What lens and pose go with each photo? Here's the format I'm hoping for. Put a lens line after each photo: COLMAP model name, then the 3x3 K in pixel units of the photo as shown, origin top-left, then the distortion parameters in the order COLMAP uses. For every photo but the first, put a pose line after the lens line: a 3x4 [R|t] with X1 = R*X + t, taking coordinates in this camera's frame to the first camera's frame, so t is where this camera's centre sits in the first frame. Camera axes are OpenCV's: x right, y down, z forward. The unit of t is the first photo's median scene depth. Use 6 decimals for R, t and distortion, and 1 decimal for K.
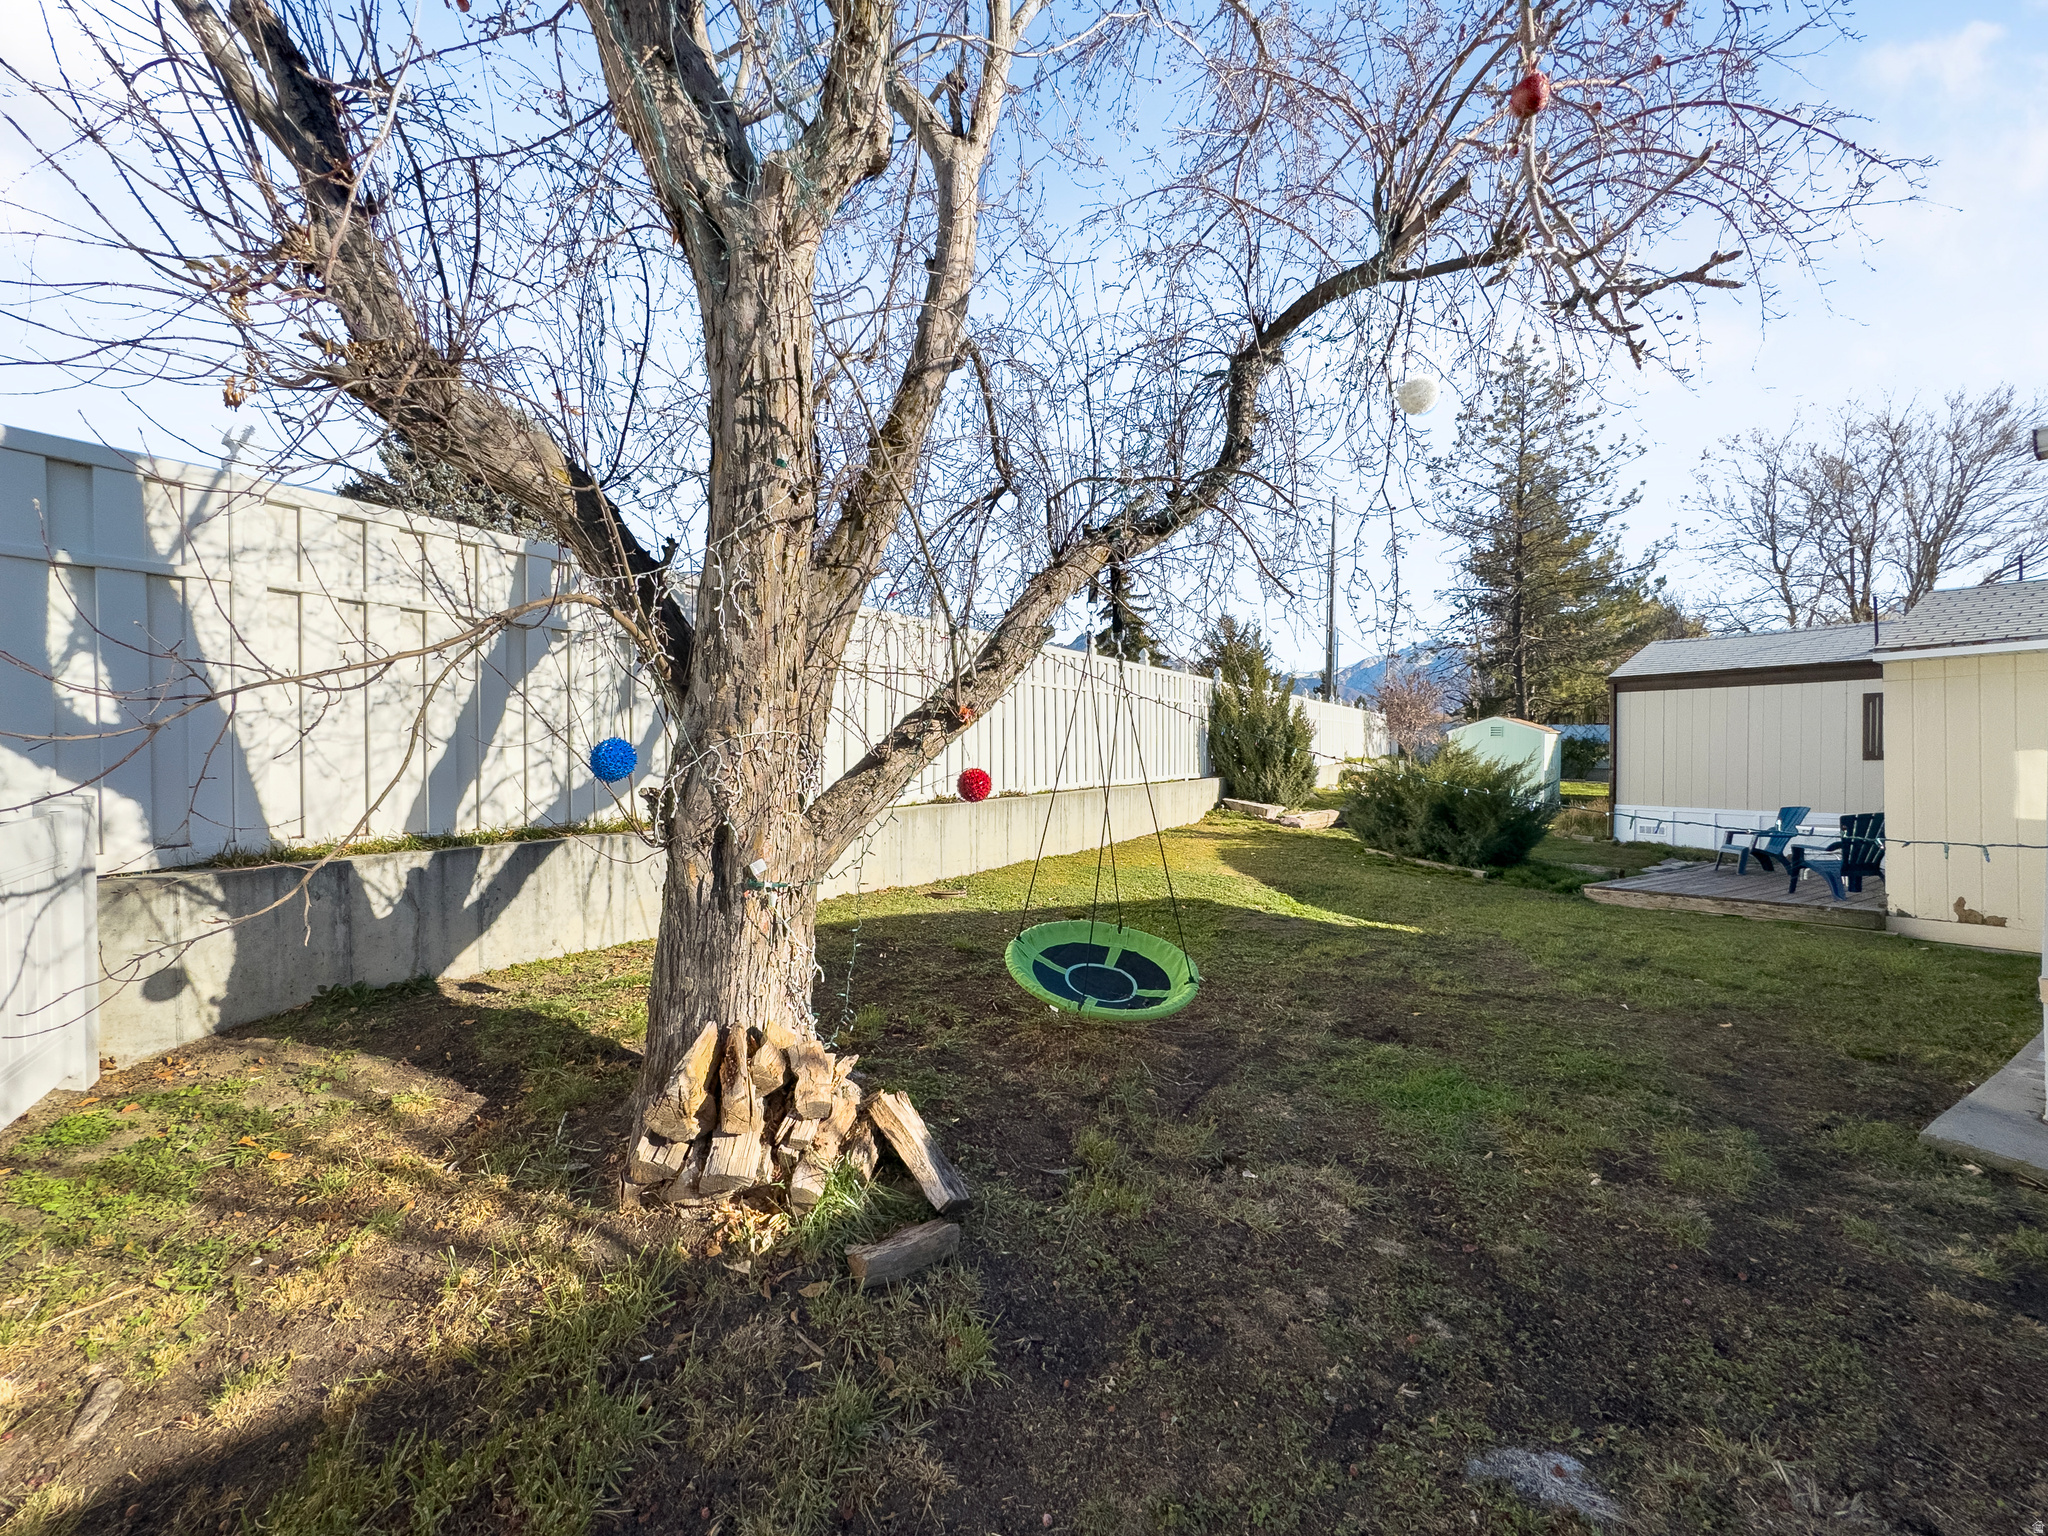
lens RADIAL K [[832.7, 0, 1020.6], [0, 832.7, 772.2], [0, 0, 1]] dist [-0.032833, 0.015698]
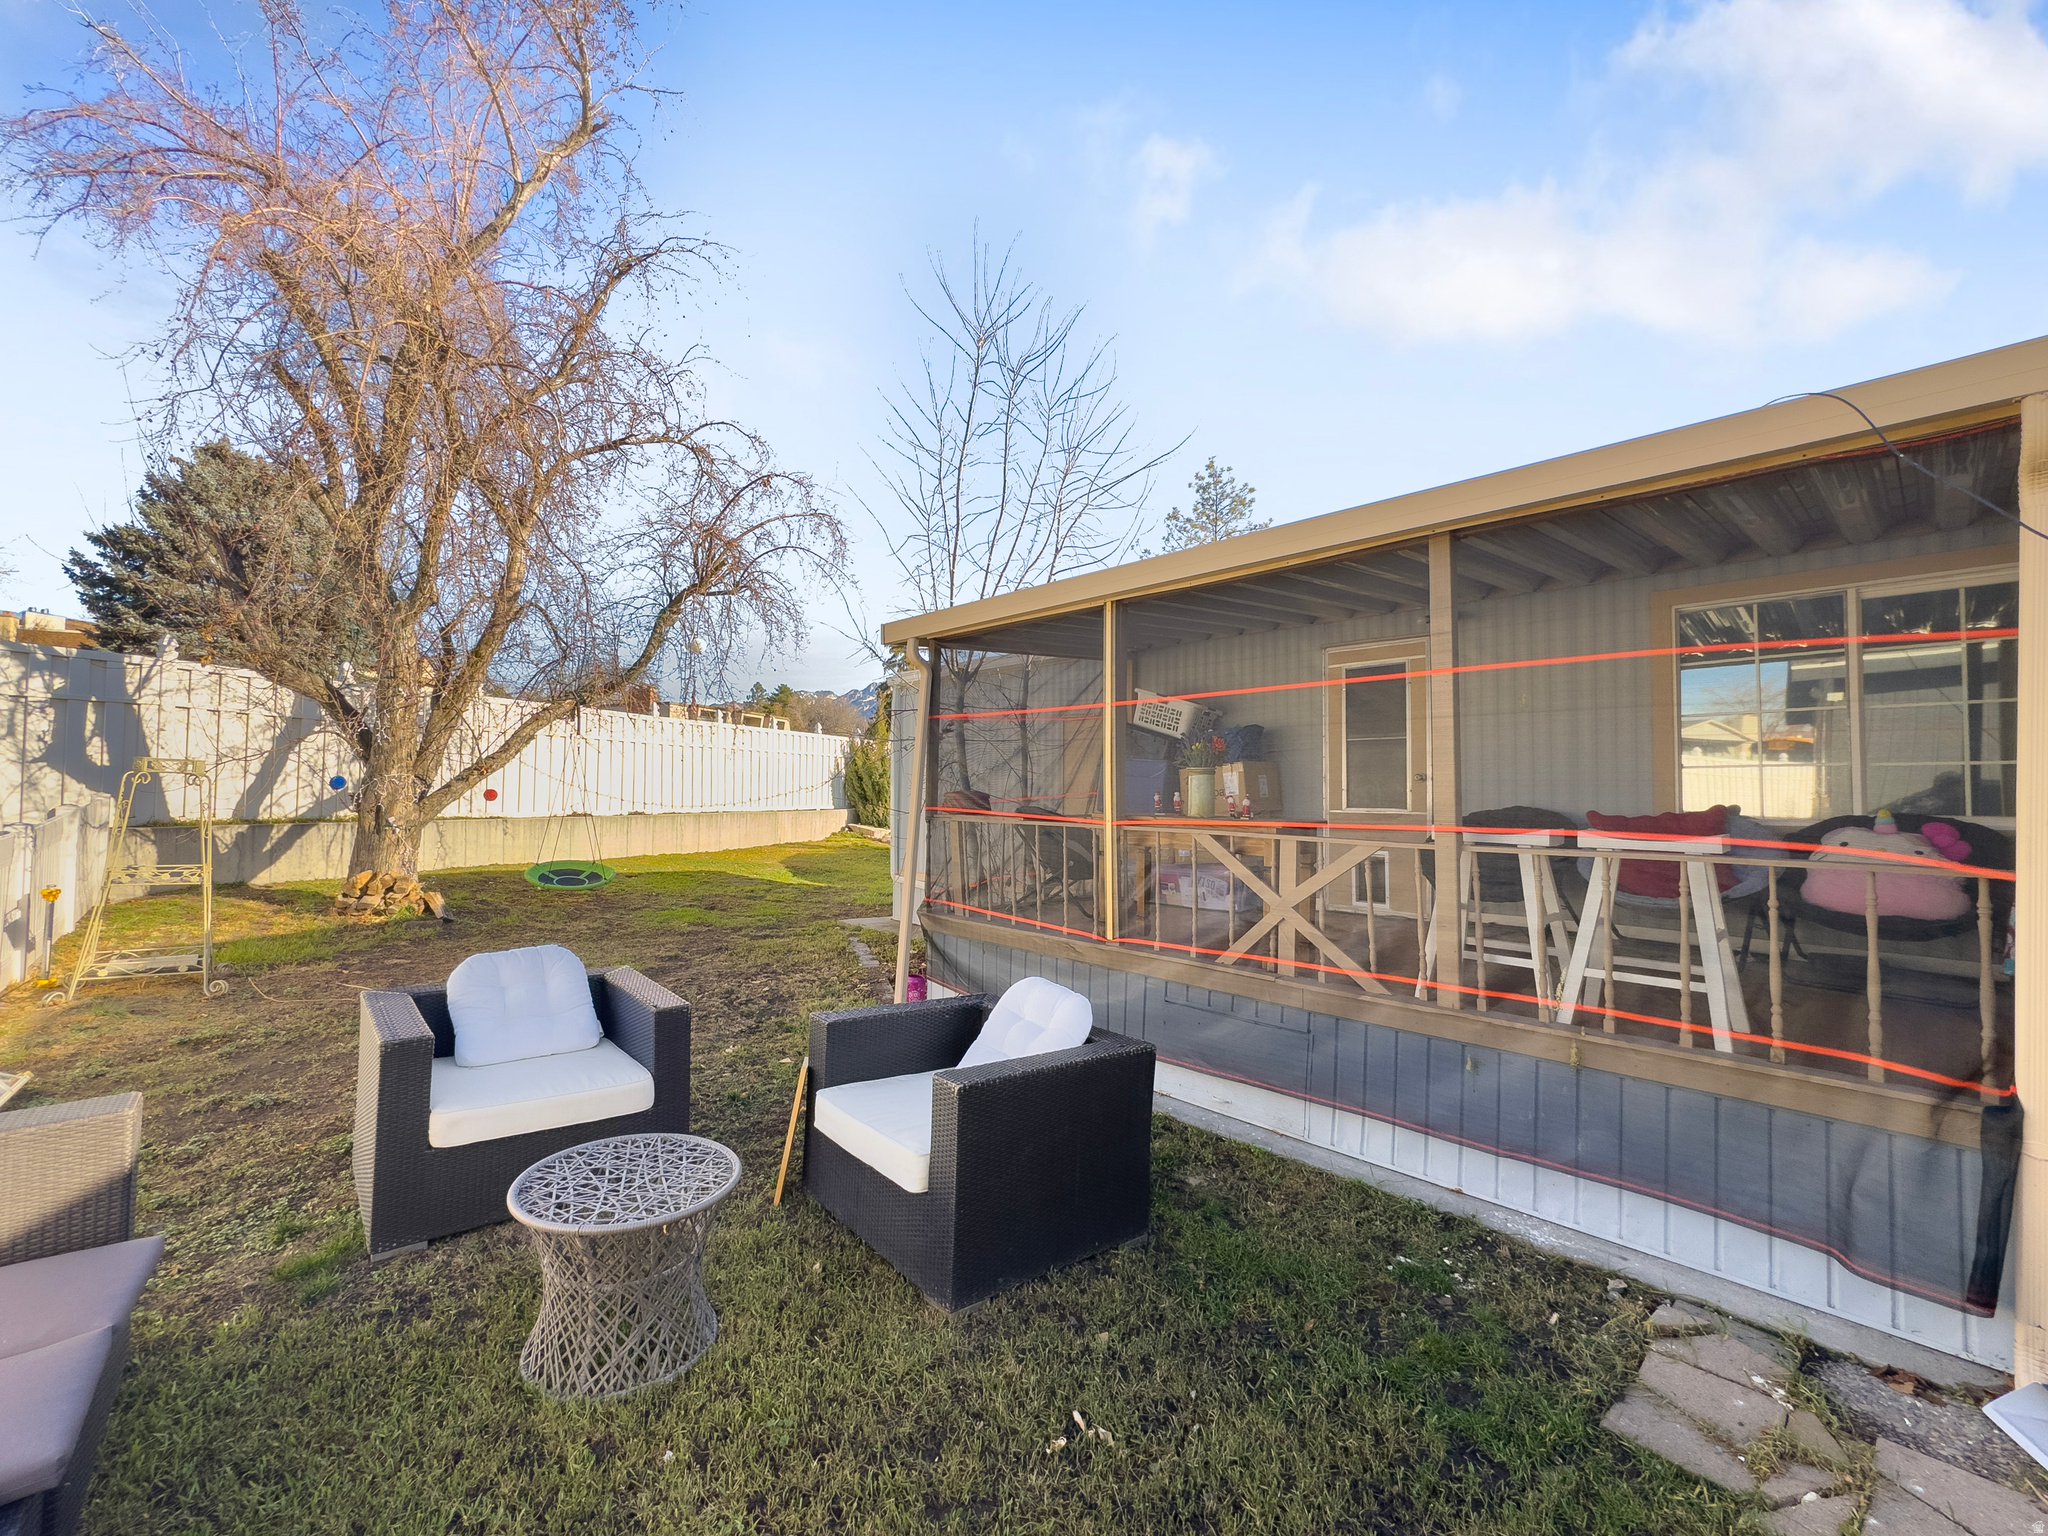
lens RADIAL K [[882.0, 0, 1021.8], [0, 882.0, 778.9], [0, 0, 1]] dist [0.008428, 0.000164]
pose [[0.985957, 0.018781, 0.165939, 0.904033], [-0.011858, 0.999021, -0.042615, 0.049047], [-0.166577, 0.040049, 0.985215, -1.647158]]
